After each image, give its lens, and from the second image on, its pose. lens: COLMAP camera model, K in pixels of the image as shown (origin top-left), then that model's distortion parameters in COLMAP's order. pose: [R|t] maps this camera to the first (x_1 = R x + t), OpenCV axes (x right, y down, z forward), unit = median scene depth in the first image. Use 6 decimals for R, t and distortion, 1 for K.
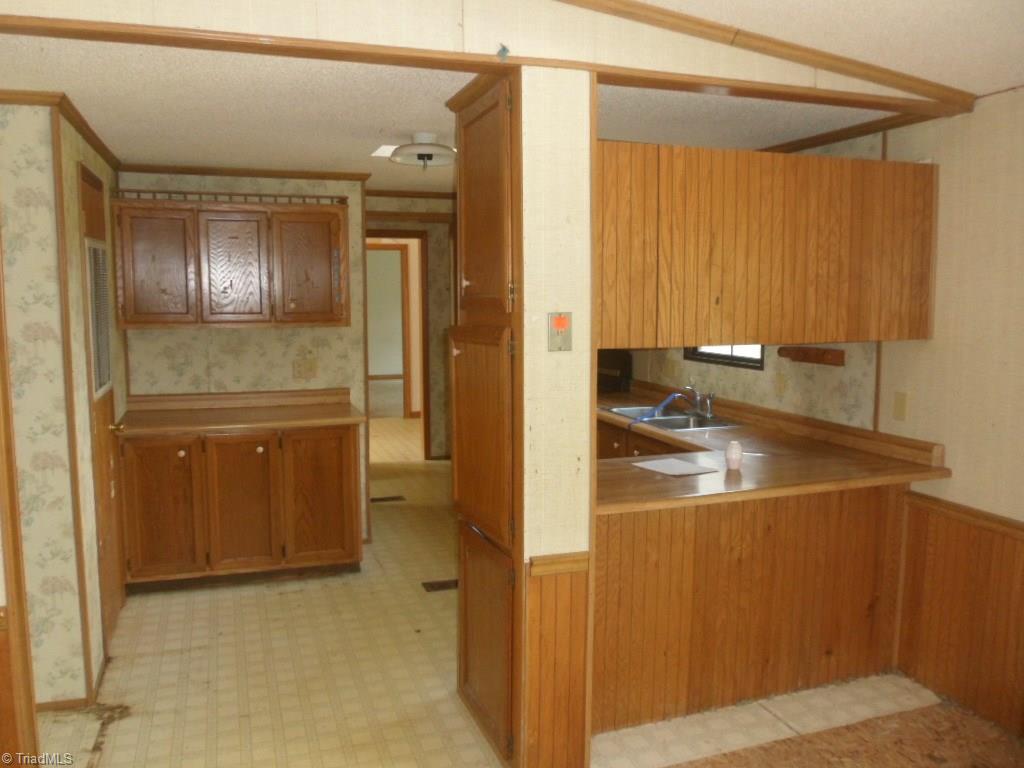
lens RADIAL K [[850.2, 0, 511.0], [0, 850.2, 383.6], [0, 0, 1]] dist [-0.049445, -0.002200]
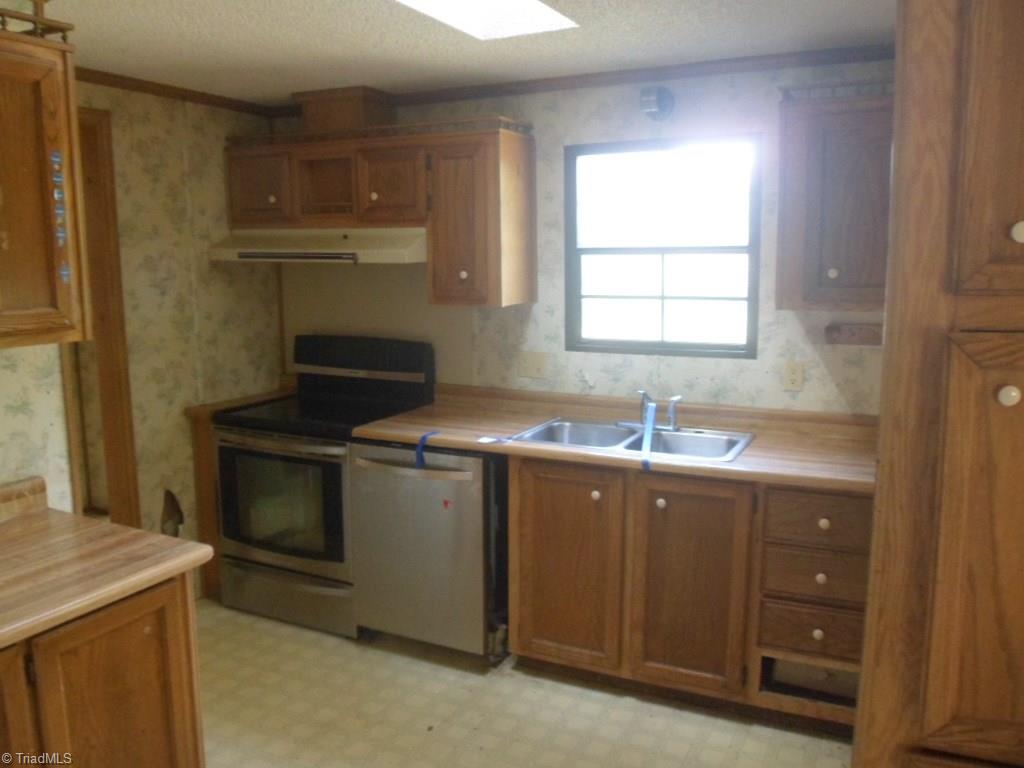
lens RADIAL K [[850.2, 0, 514.2], [0, 850.2, 383.8], [0, 0, 1]] dist [-0.049445, -0.002200]
pose [[0.706965, -0.109133, 0.698778, -0.316103], [0.078697, 0.994026, 0.075625, -0.056299], [-0.702856, 0.001527, 0.711330, 0.521528]]
